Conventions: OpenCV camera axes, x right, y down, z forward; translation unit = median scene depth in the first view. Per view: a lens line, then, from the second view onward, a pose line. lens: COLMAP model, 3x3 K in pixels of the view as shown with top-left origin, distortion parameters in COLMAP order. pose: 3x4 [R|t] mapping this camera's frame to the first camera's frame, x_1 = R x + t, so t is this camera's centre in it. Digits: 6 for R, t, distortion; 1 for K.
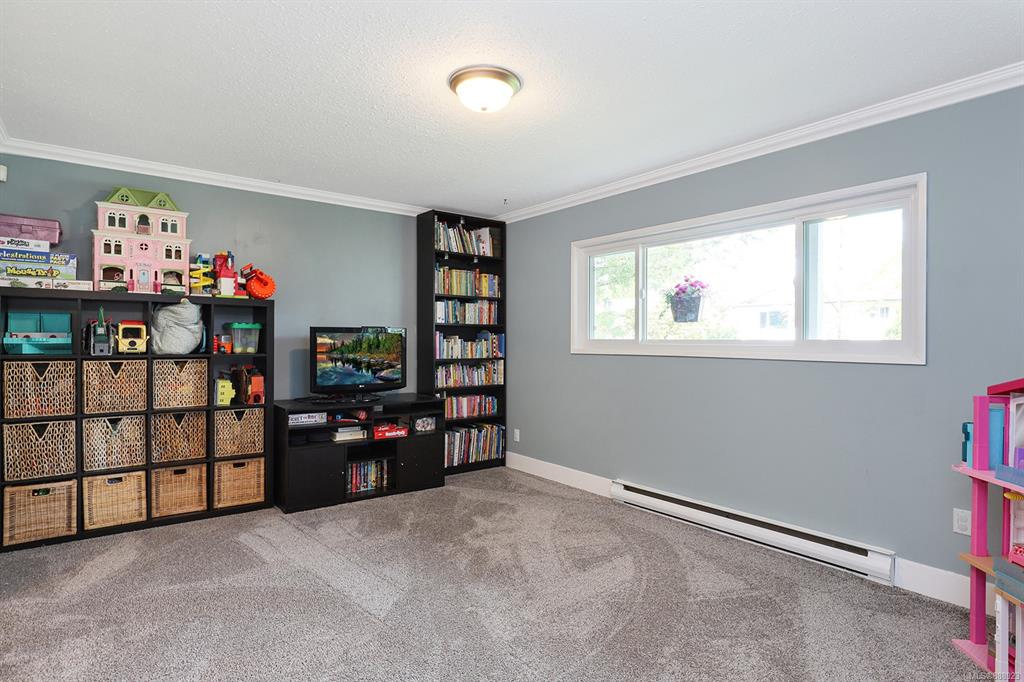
lens RADIAL K [[555.2, 0, 517.1], [0, 555.2, 342.7], [0, 0, 1]] dist [-0.001114, -0.000433]
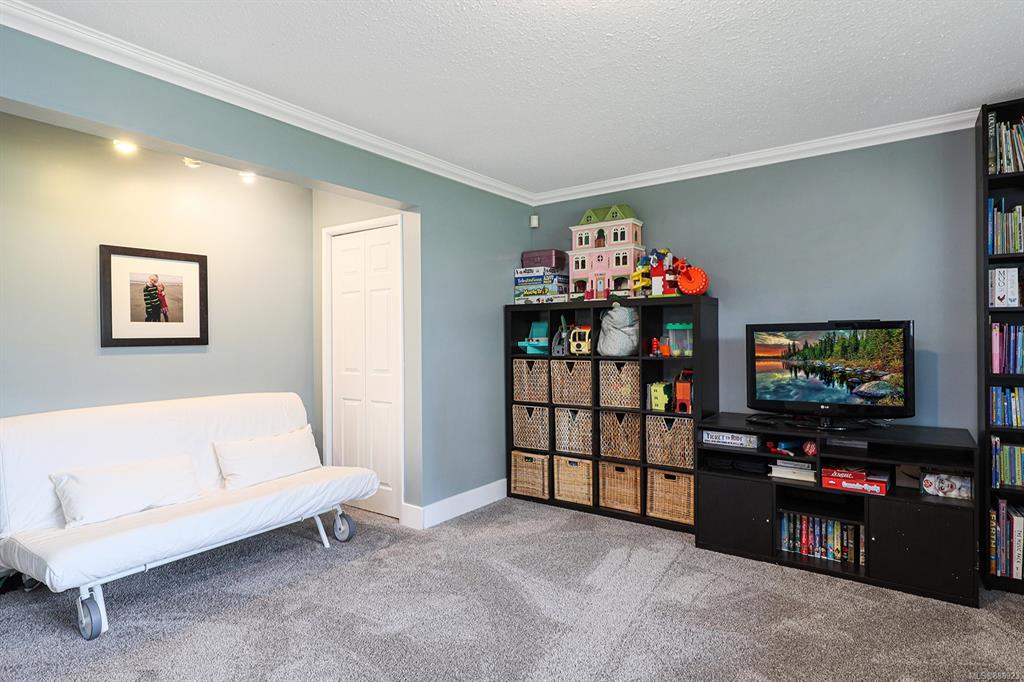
lens RADIAL K [[555.2, 0, 517.1], [0, 555.2, 342.7], [0, 0, 1]] dist [-0.001114, -0.000433]
pose [[0.271602, -0.006122, -0.962390, 0.337799], [0.001683, 0.999981, -0.005886, 0.001365], [0.962408, -0.000021, 0.271607, 0.526437]]
